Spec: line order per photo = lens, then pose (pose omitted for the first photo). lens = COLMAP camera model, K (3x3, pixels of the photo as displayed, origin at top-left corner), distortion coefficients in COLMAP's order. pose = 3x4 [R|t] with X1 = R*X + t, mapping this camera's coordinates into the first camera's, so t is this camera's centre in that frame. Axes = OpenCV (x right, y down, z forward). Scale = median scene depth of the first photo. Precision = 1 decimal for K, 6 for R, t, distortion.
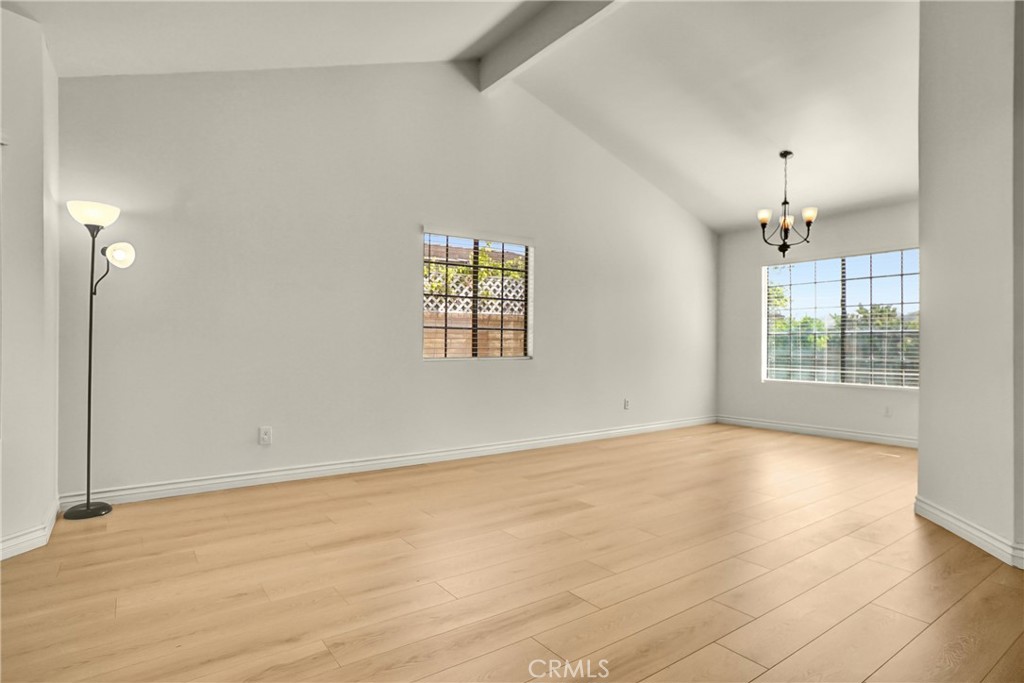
lens RADIAL K [[555.8, 0, 514.5], [0, 555.8, 345.3], [0, 0, 1]] dist [-0.007971, -0.001252]
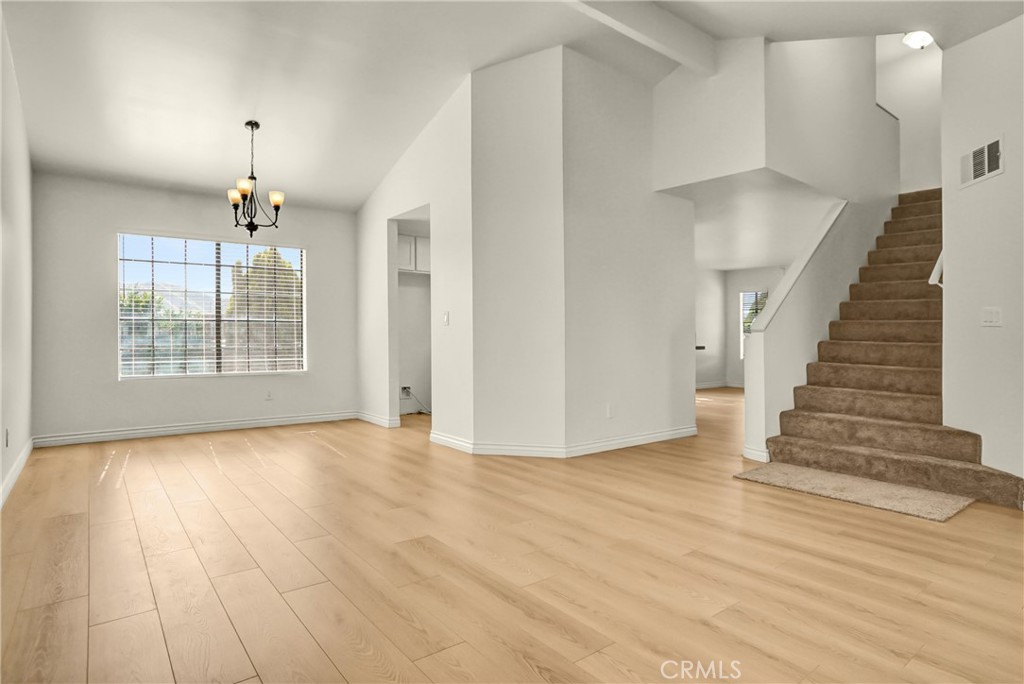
lens RADIAL K [[557.5, 0, 514.6], [0, 557.5, 336.8], [0, 0, 1]] dist [-0.018215, 0.000643]
pose [[-0.021530, -0.008315, 0.999734, -0.377397], [-0.003403, 0.999960, 0.008244, -0.003489], [-0.999762, -0.003224, -0.021558, 0.507563]]
